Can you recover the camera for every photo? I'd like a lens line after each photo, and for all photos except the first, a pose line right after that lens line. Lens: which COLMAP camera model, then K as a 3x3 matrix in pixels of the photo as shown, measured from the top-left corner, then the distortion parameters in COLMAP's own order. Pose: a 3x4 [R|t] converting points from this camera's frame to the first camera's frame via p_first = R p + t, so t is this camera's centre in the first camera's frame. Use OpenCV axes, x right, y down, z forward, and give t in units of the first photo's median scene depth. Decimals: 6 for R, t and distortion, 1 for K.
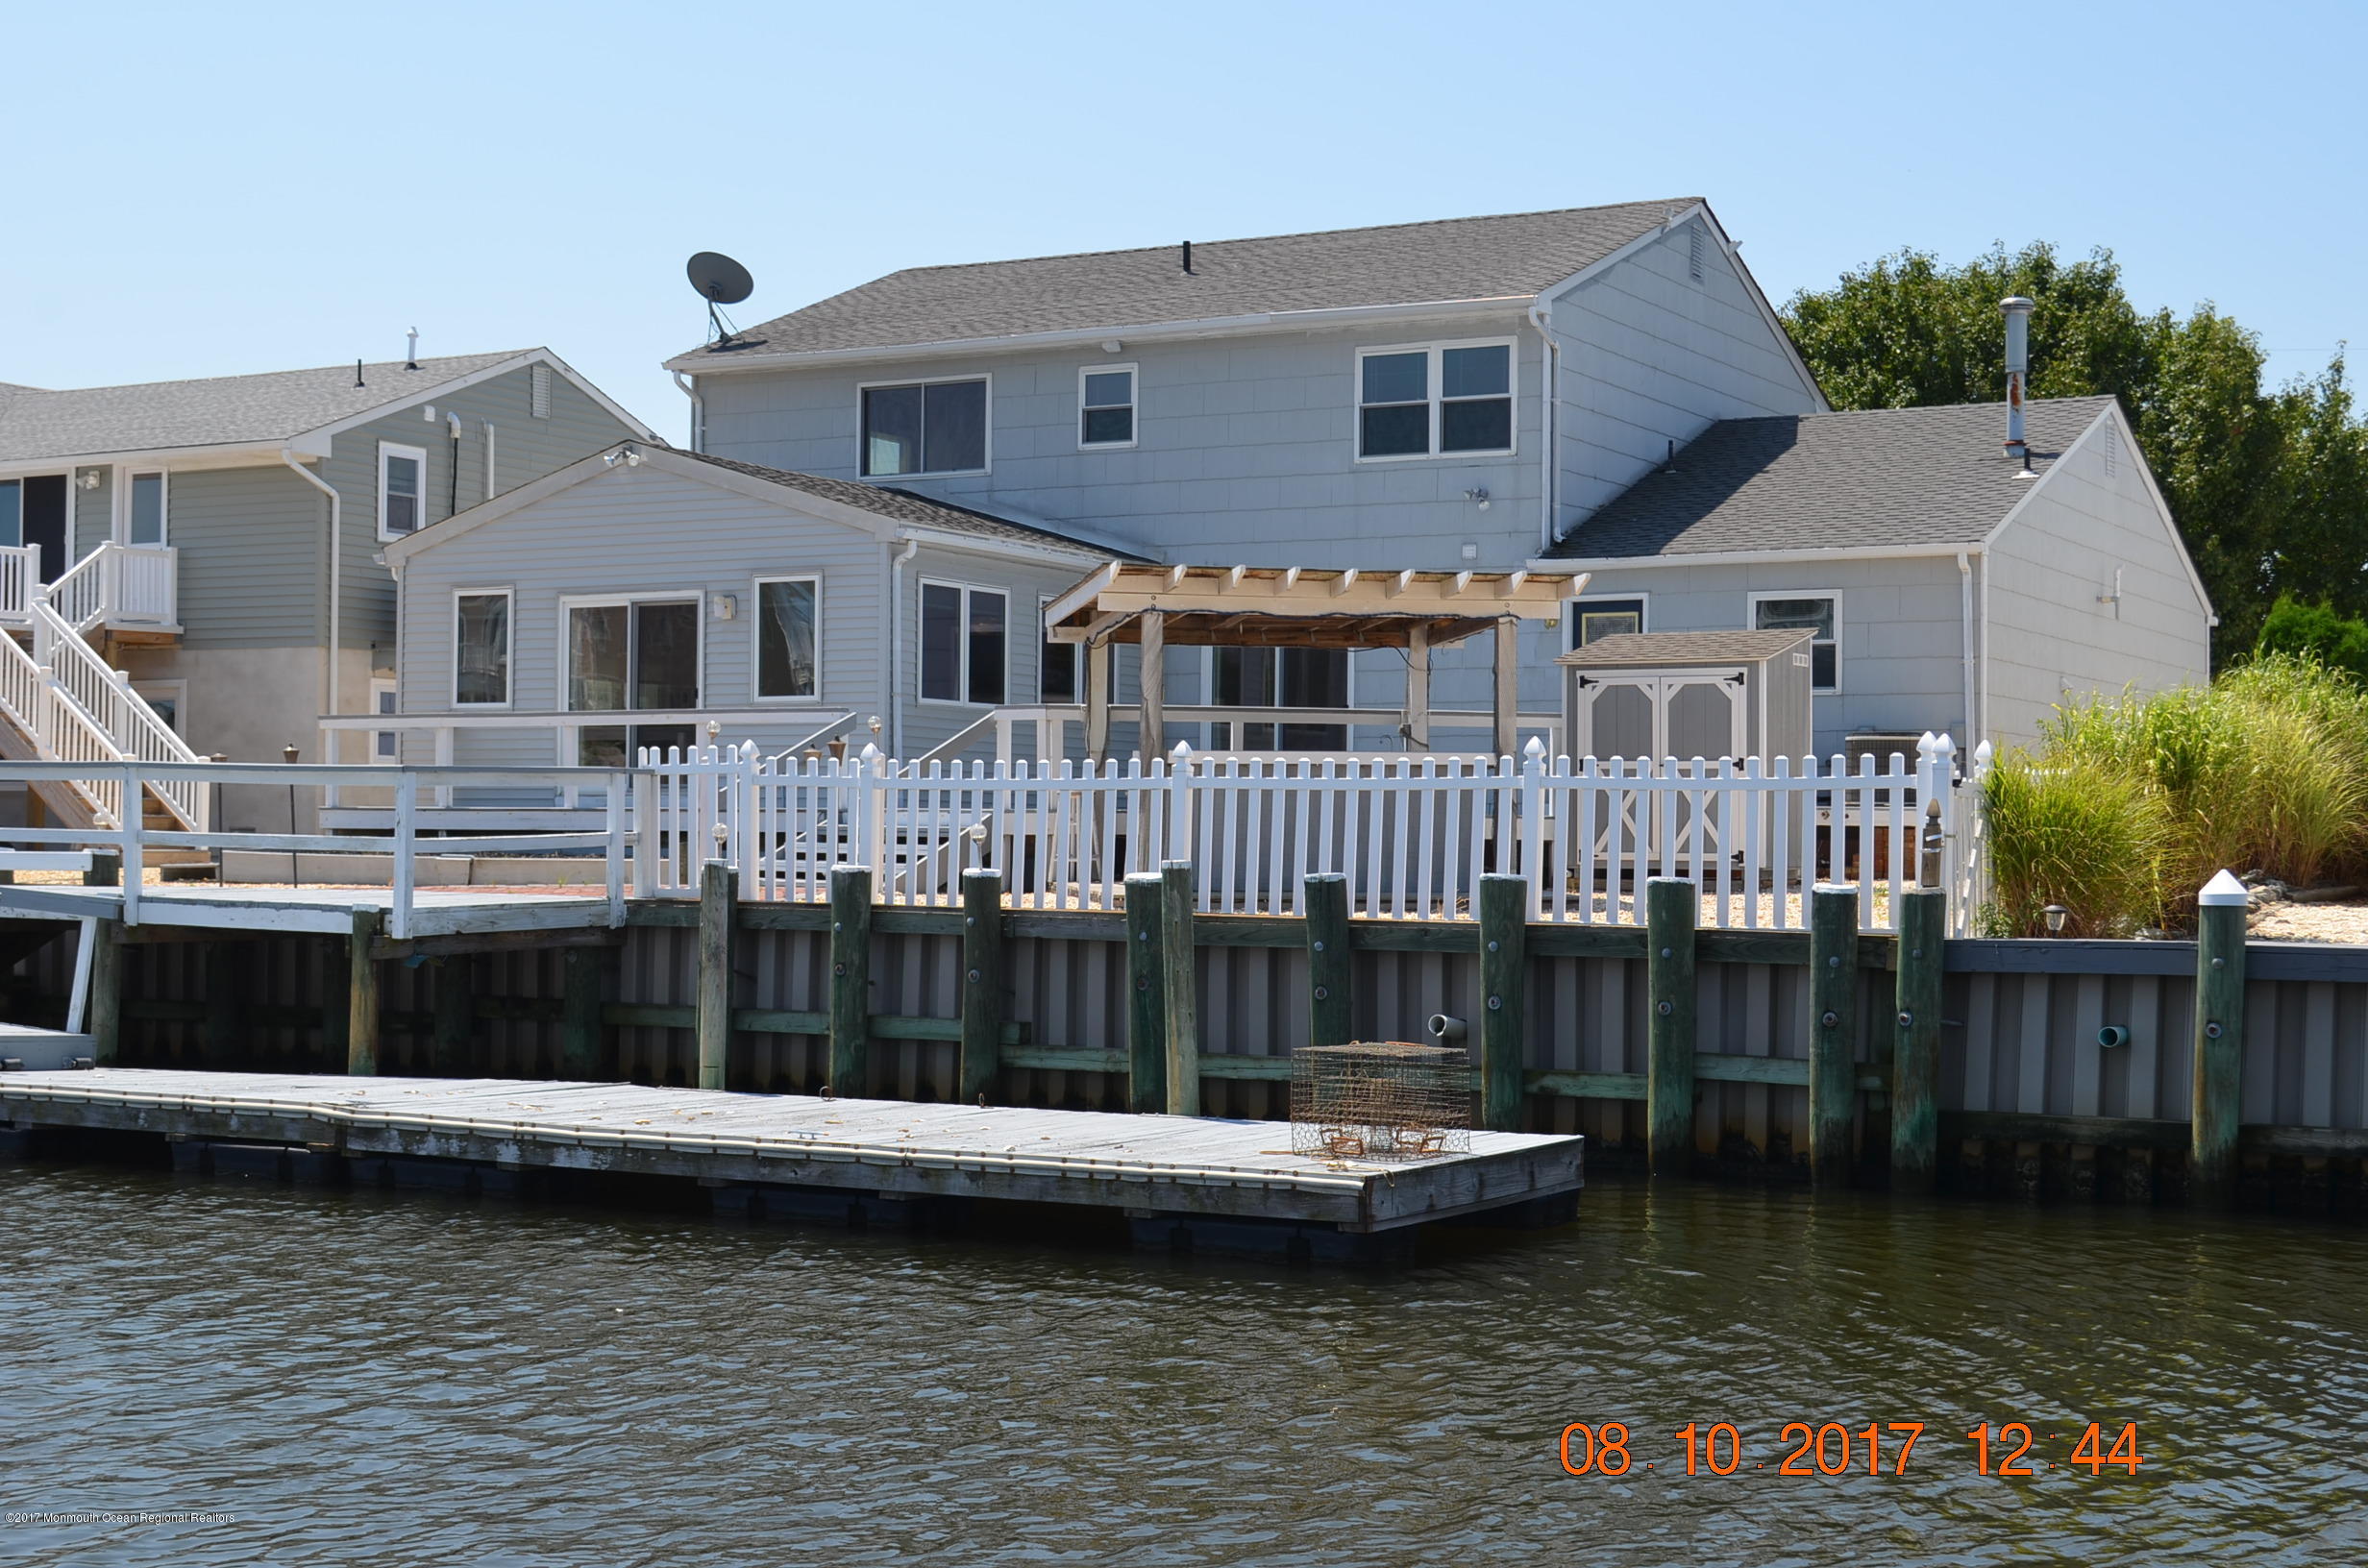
lens RADIAL K [[3225.0, 0, 1184.0], [0, 3225.0, 784.0], [0, 0, 1]] dist [-0.029610, 0.006504]
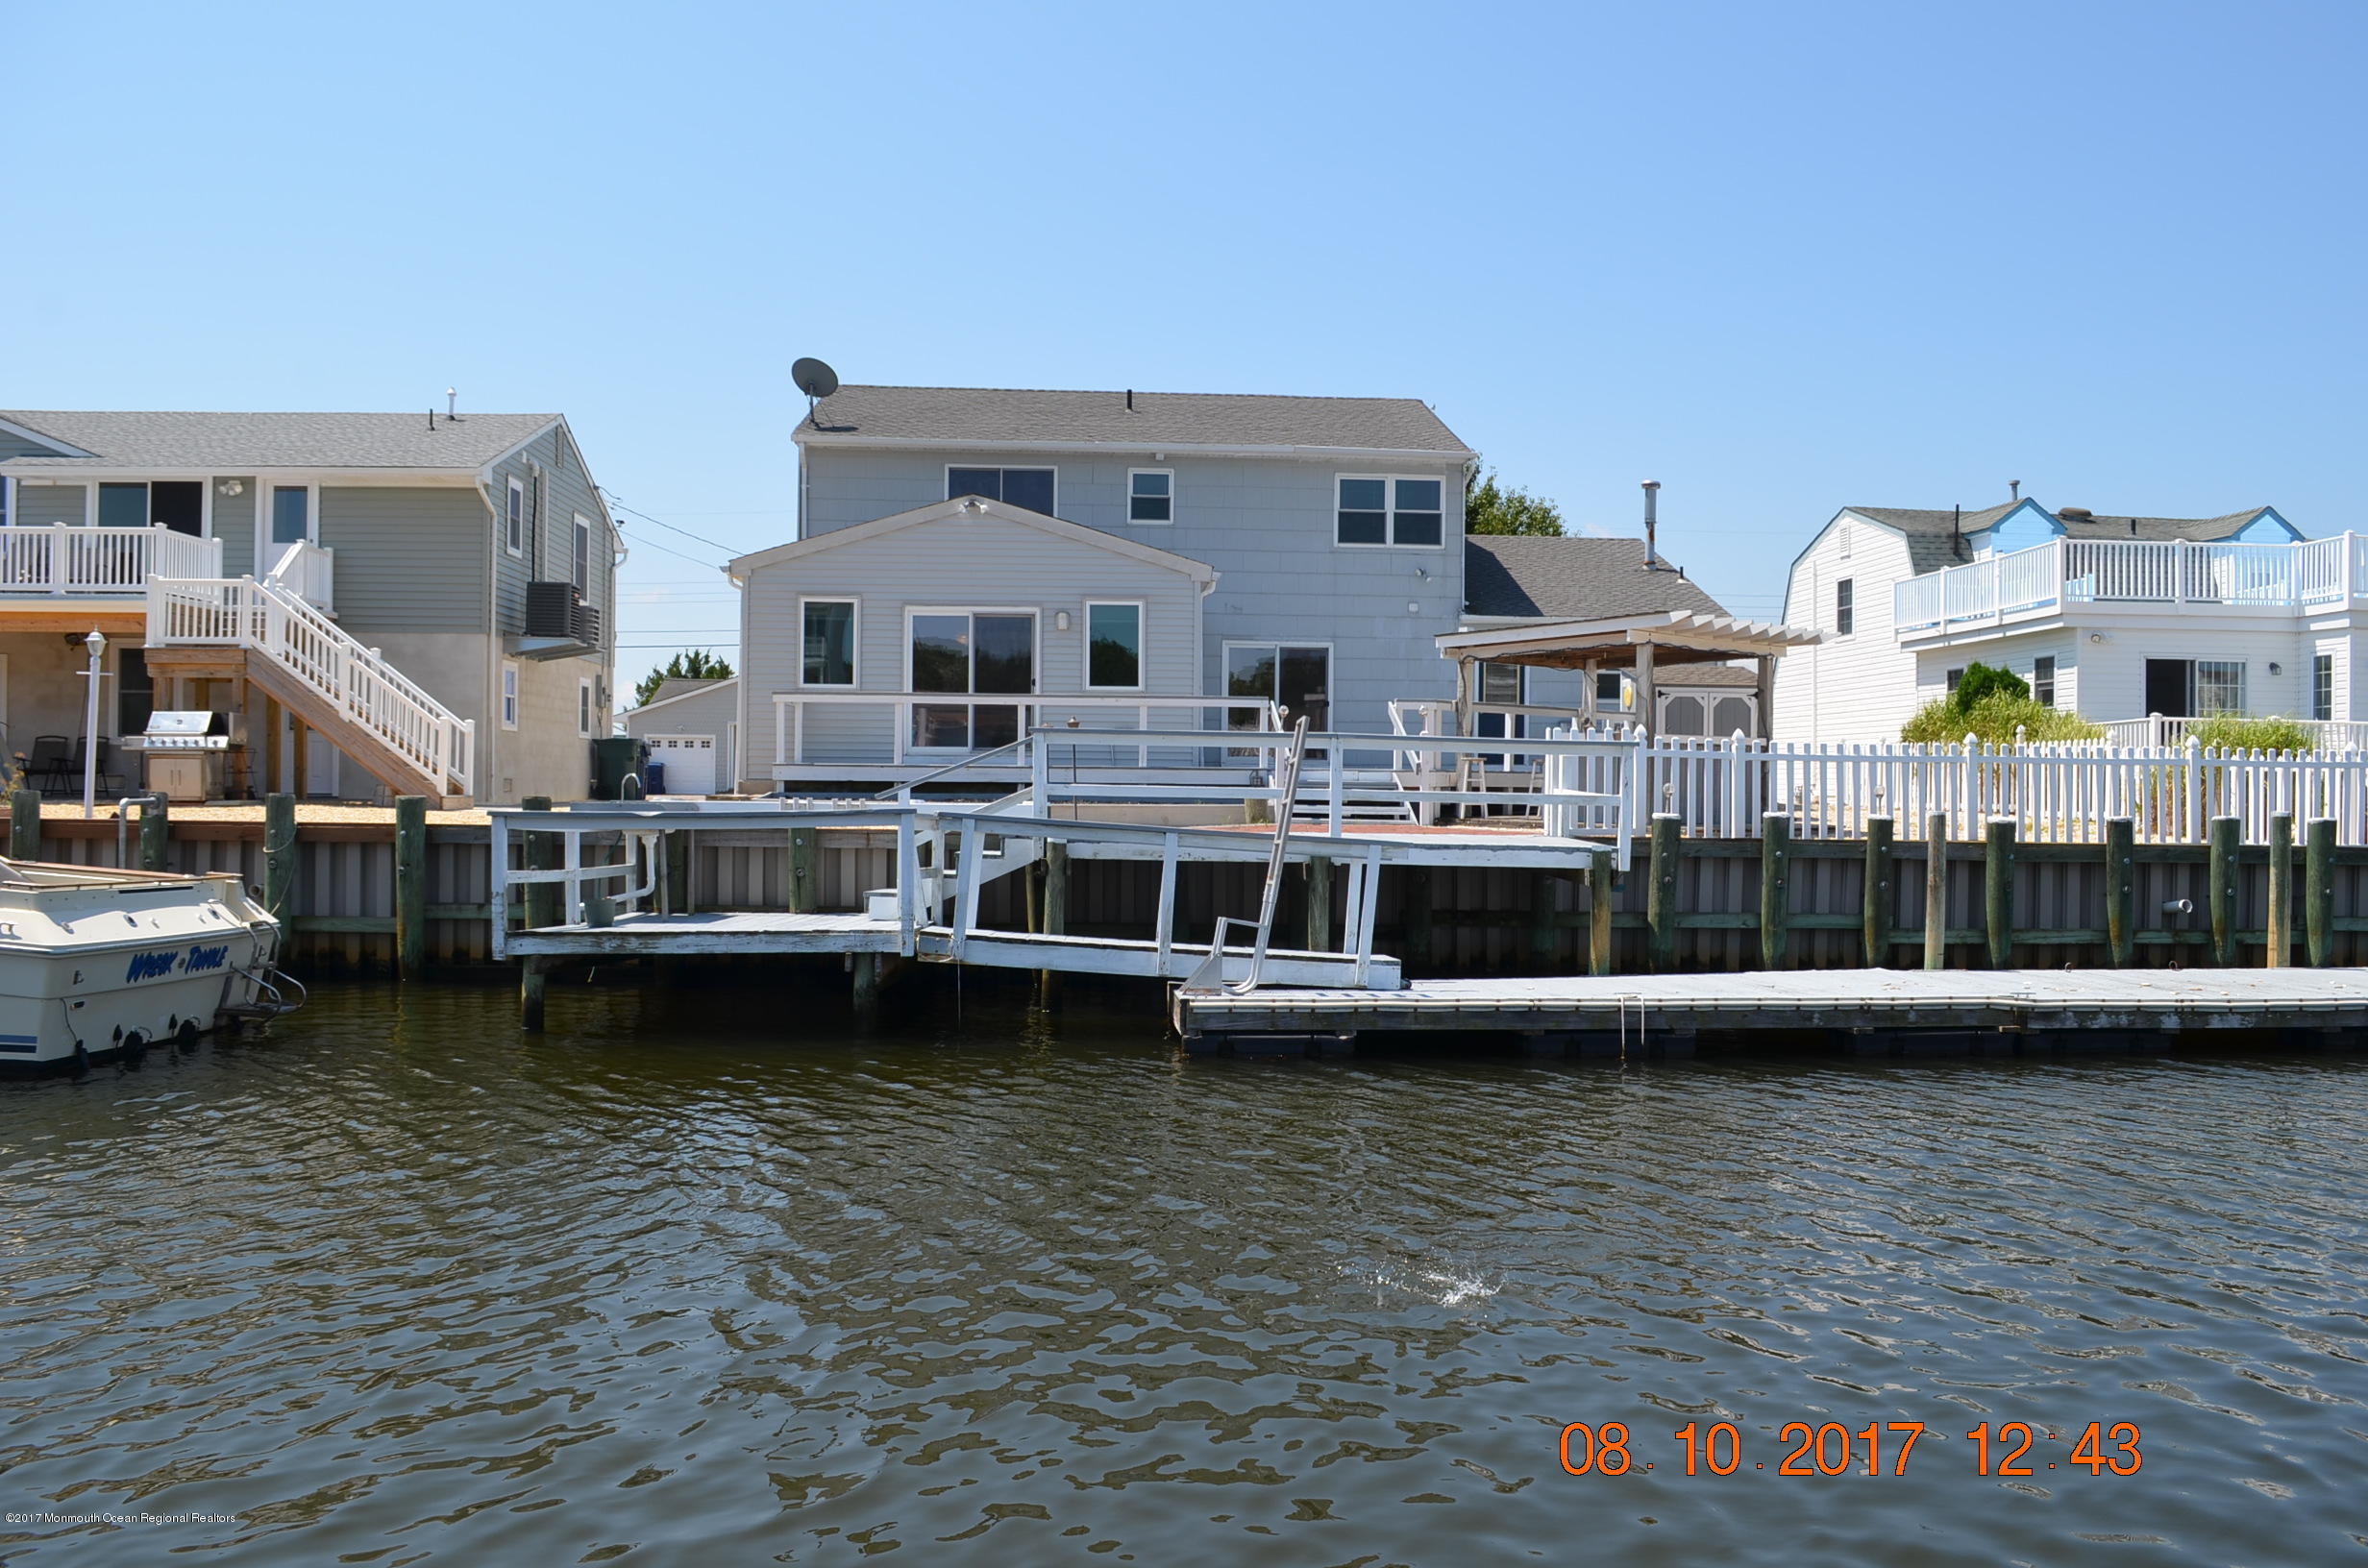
lens RADIAL K [[1855.7, 0, 1194.0], [0, 1855.7, 806.3], [0, 0, 1]] dist [-0.083193, 0.011893]
pose [[0.838582, -0.006722, 0.544734, -0.599580], [-0.011799, 0.999465, 0.030497, -0.000031], [-0.544648, -0.032001, 0.838054, 0.336893]]
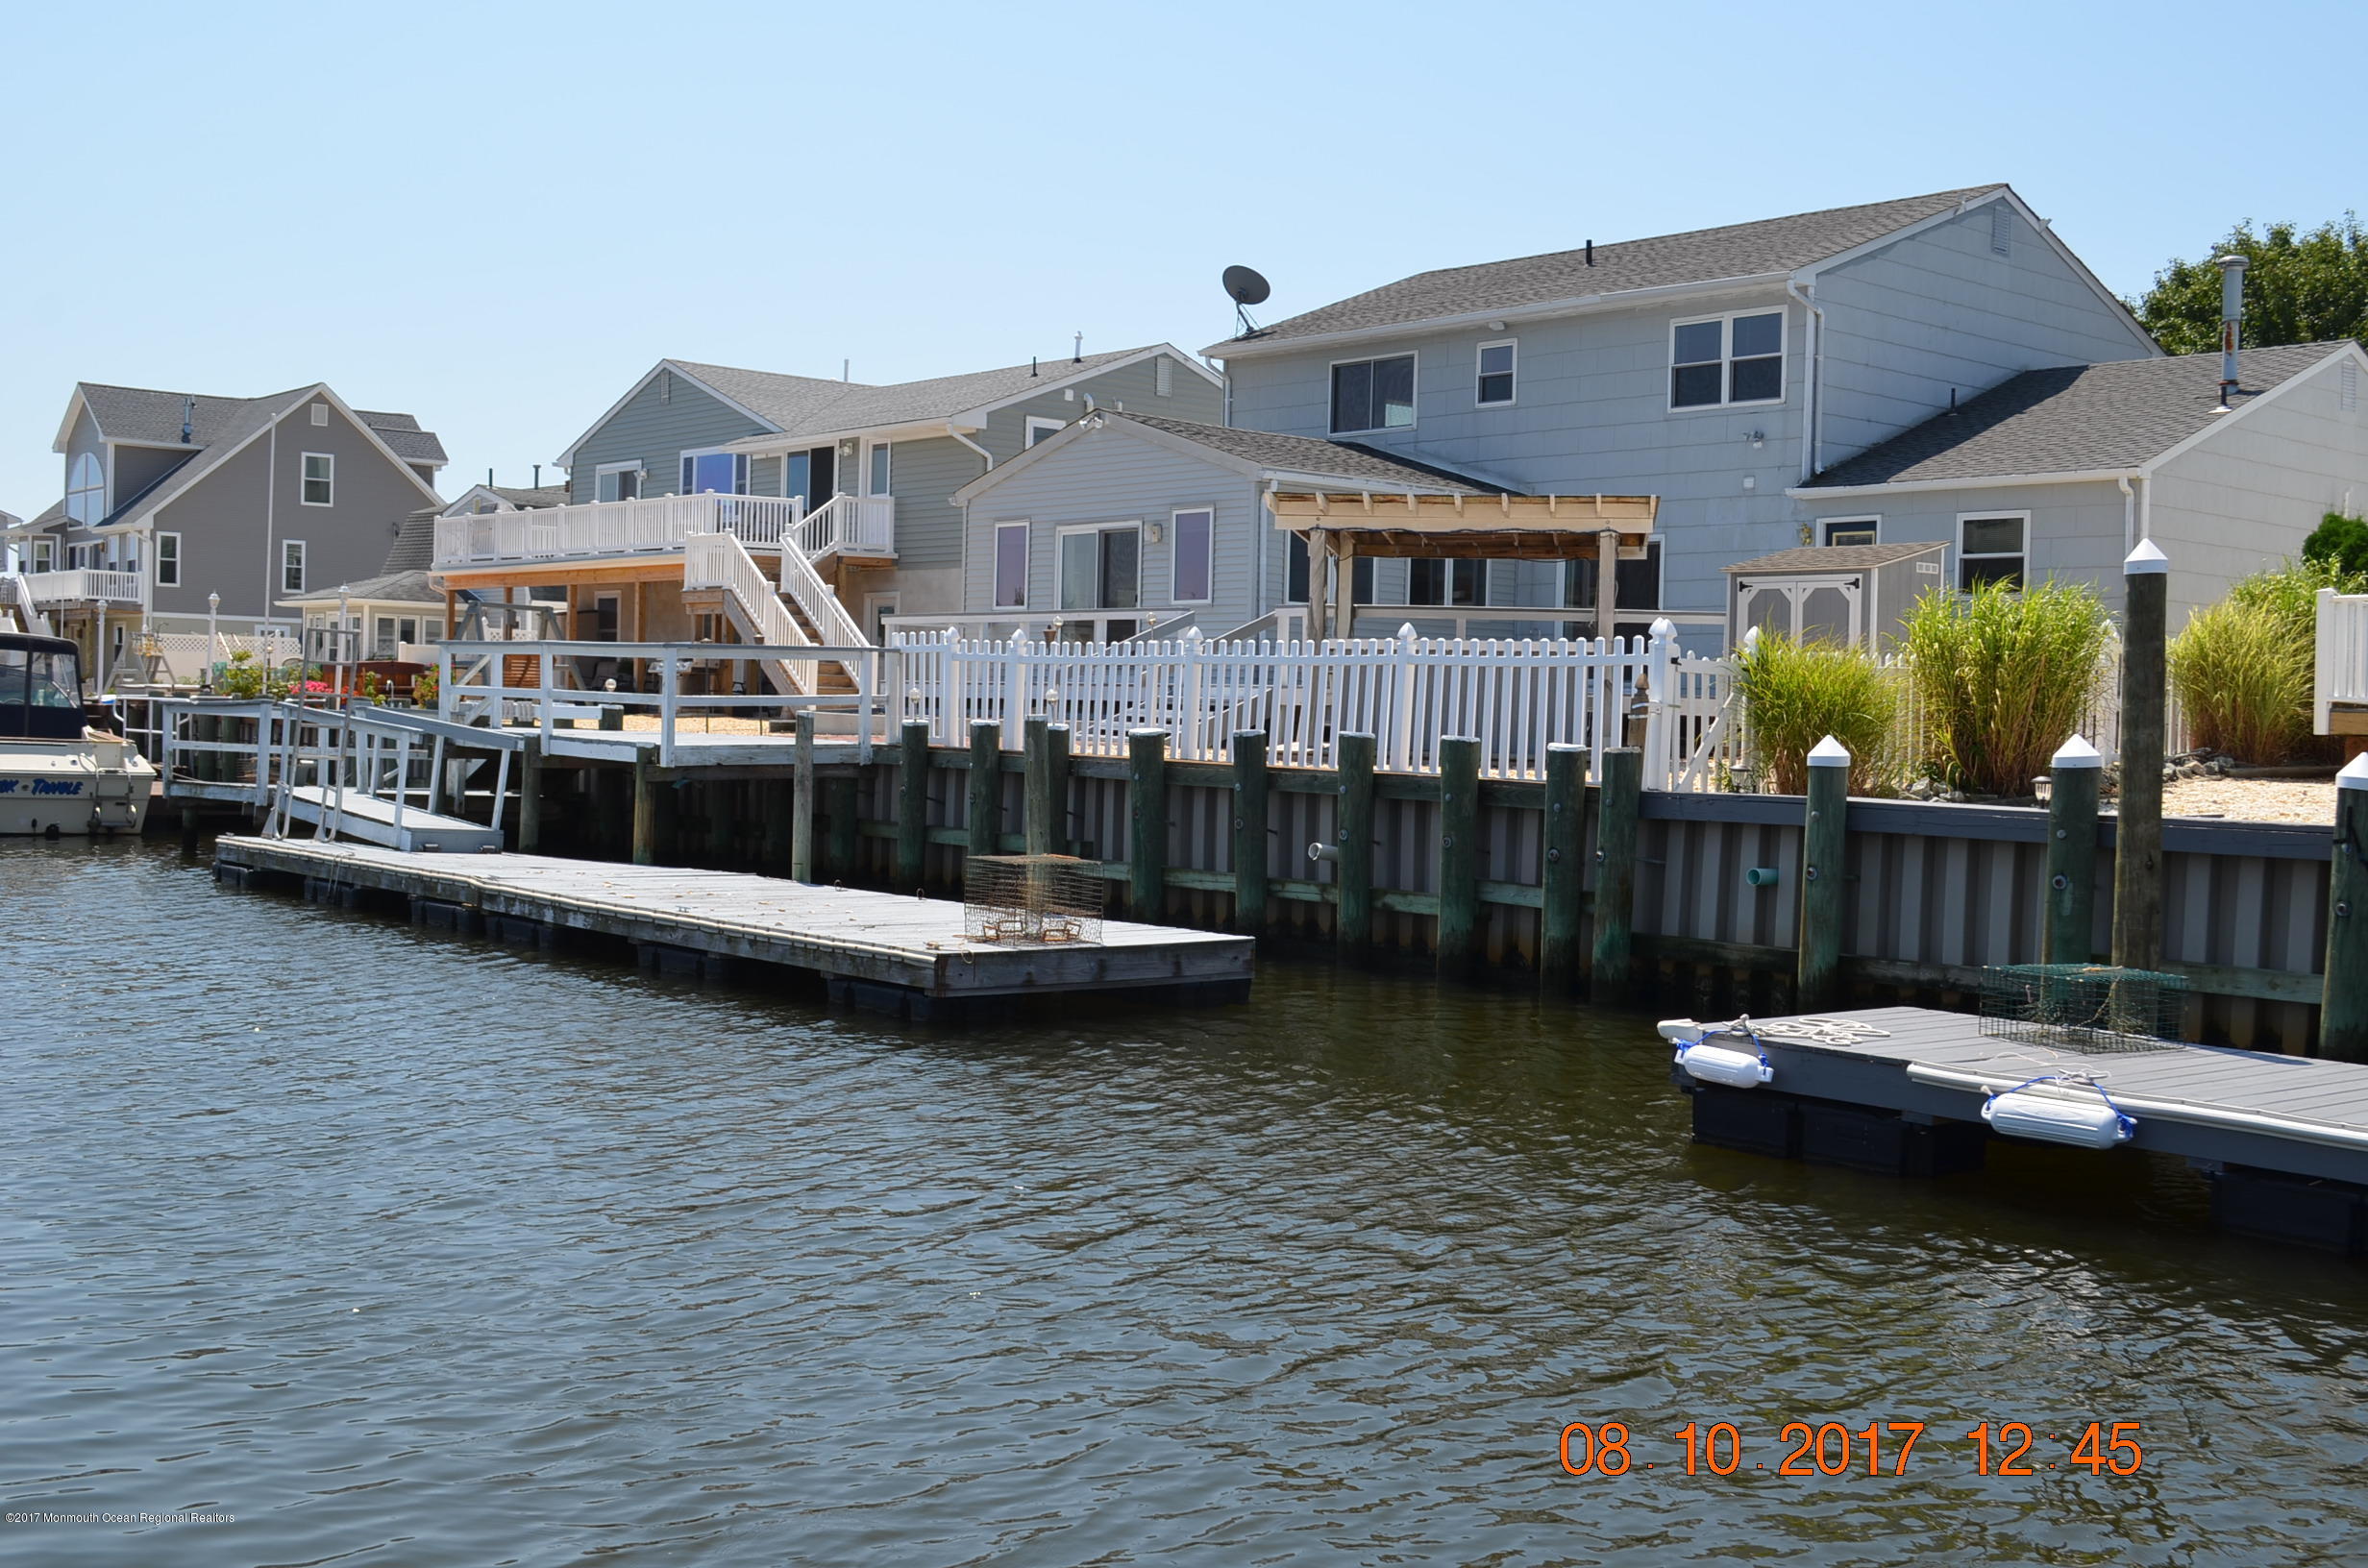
lens RADIAL K [[2461.9, 0, 1184.0], [0, 2461.9, 784.0], [0, 0, 1]] dist [-0.061061, 0.008484]
pose [[0.939707, 0.024572, -0.341096, 0.246140], [-0.010420, 0.999010, 0.043260, 0.005019], [0.341821, -0.037097, 0.939033, 0.054979]]
